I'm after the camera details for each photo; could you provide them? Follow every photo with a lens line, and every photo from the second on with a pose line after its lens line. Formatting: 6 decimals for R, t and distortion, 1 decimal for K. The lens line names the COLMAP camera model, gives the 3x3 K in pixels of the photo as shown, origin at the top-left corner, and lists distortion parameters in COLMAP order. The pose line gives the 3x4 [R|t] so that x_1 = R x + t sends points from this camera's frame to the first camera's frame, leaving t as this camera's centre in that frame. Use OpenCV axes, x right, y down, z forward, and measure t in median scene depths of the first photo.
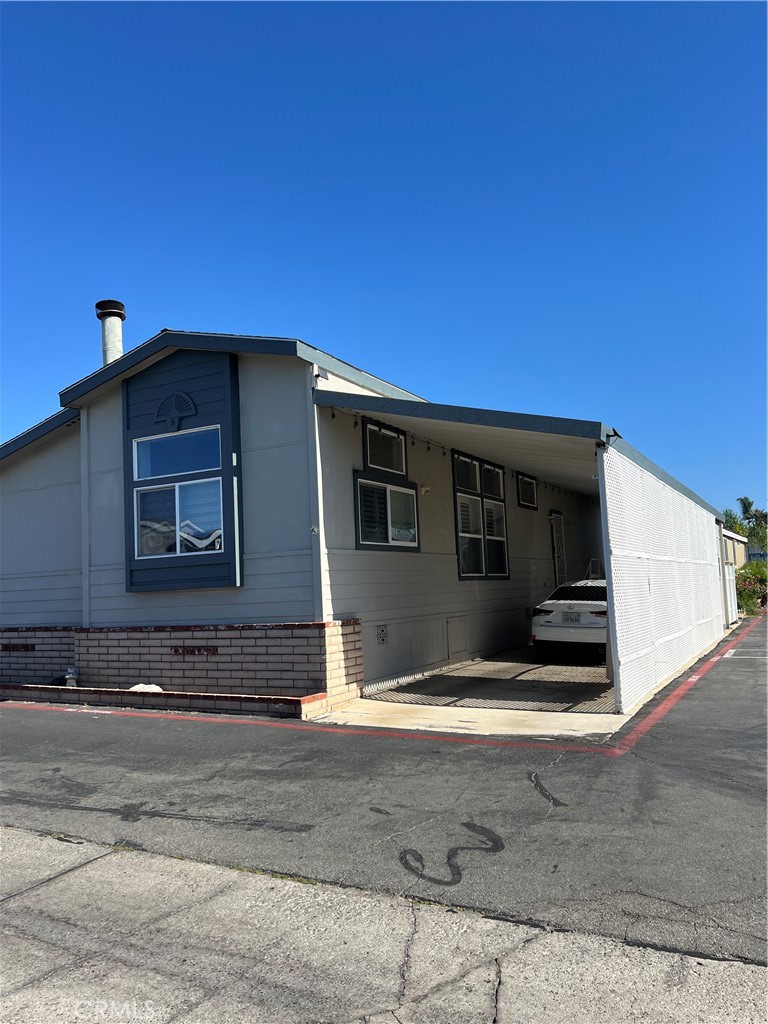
lens RADIAL K [[749.4, 0, 385.3], [0, 749.4, 515.6], [0, 0, 1]] dist [0.040397, -0.026595]
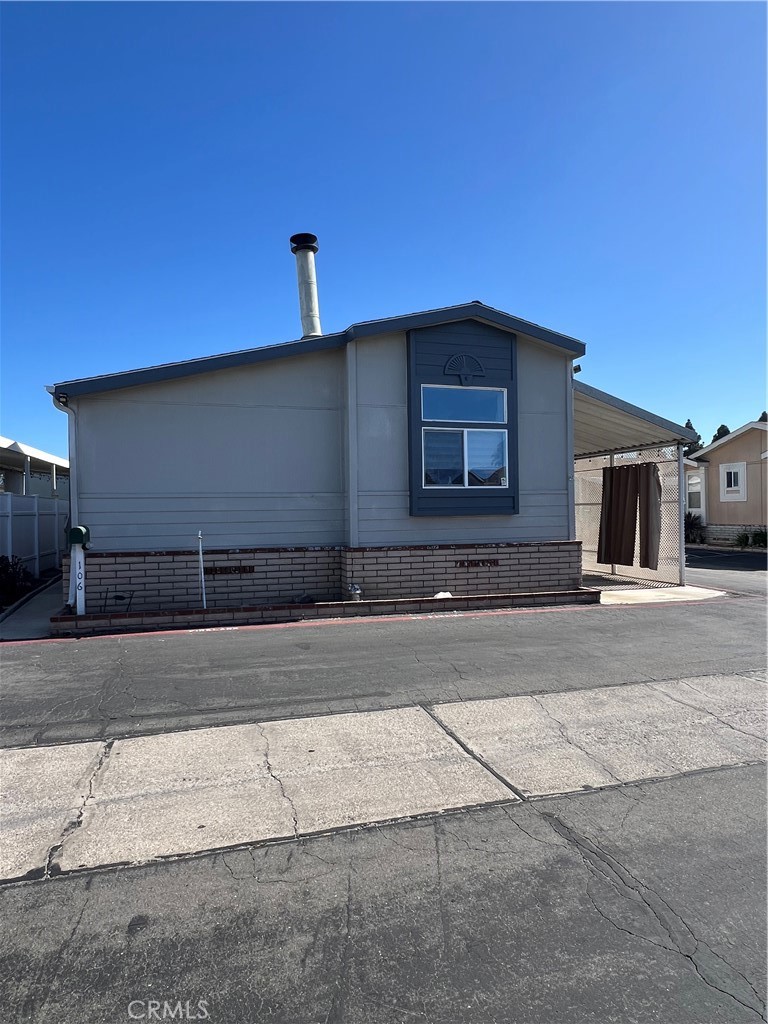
lens RADIAL K [[577.2, 0, 380.7], [0, 577.2, 505.4], [0, 0, 1]] dist [0.020571, -0.000231]
pose [[0.702768, 0.037731, 0.710418, -1.052840], [-0.087638, 0.995578, 0.033818, 0.062062], [-0.706001, -0.086025, 0.702967, 0.430117]]
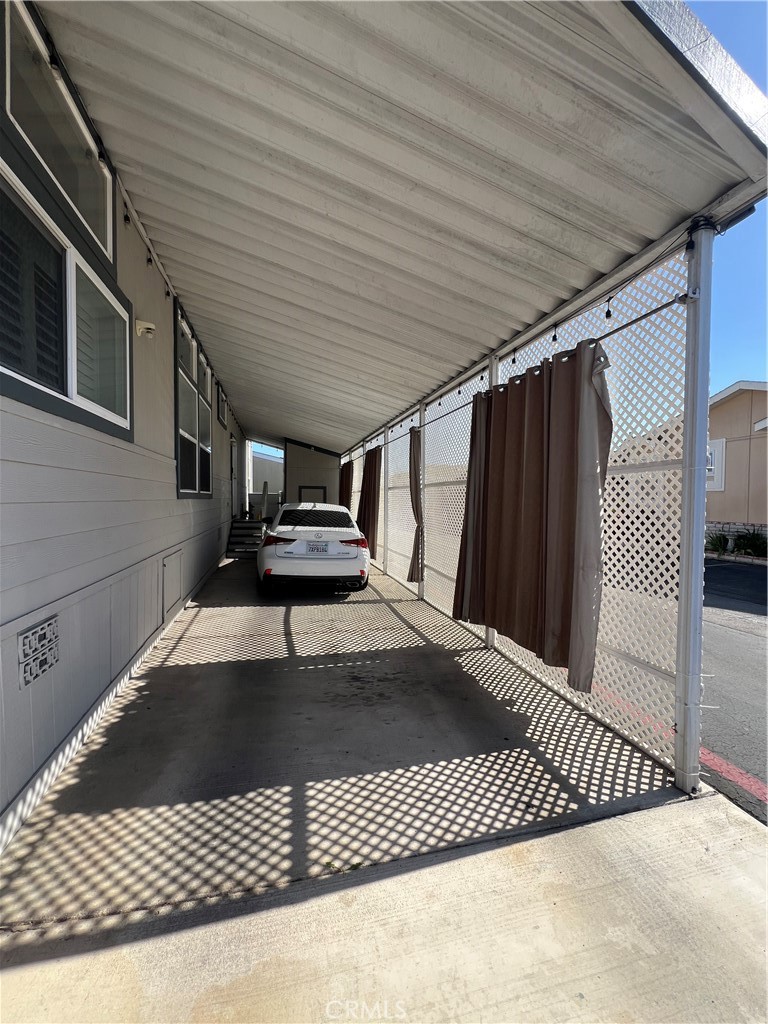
lens RADIAL K [[413.7, 0, 383.2], [0, 413.7, 509.4], [0, 0, 1]] dist [-0.000836, 0.000029]
pose [[0.735700, 0.026107, 0.676805, -0.020314], [-0.102853, 0.991974, 0.073539, 0.065131], [-0.669453, -0.123714, 0.732480, 0.785432]]
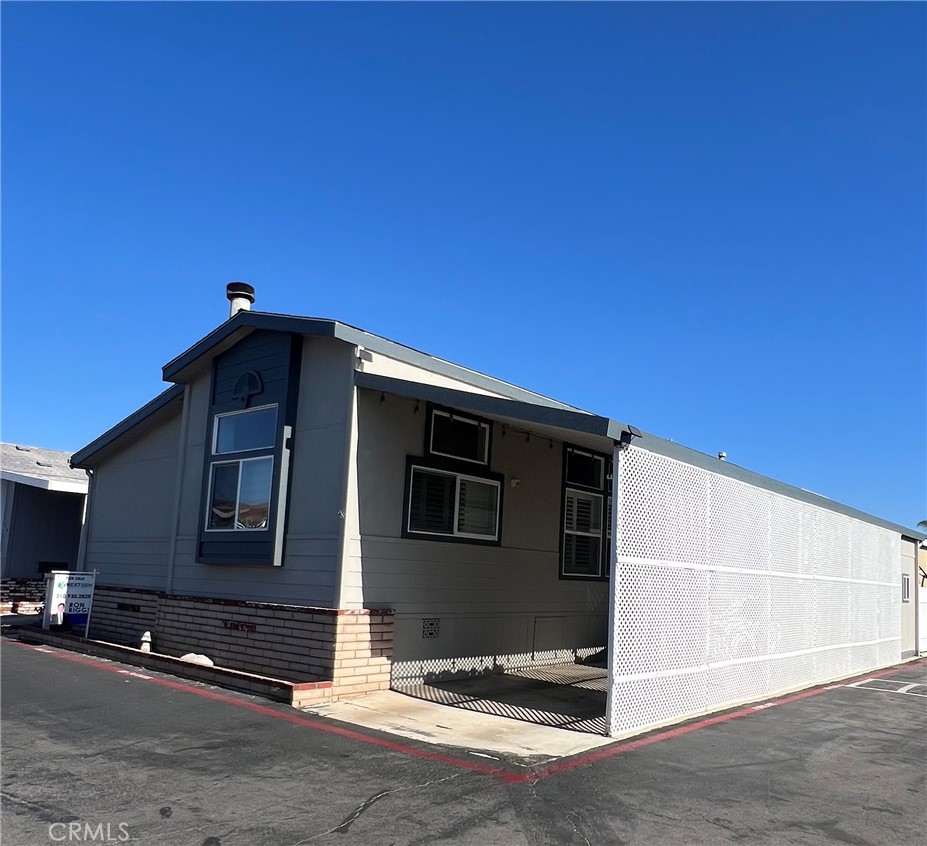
lens RADIAL K [[745.3, 0, 557.5], [0, 745.3, 492.3], [0, 0, 1]] dist [-0.035184, 0.026790]
pose [[0.987374, 0.064443, -0.144705, 0.294409], [-0.067230, 0.997633, -0.014450, -0.013004], [0.143431, 0.023997, 0.989369, 0.075489]]
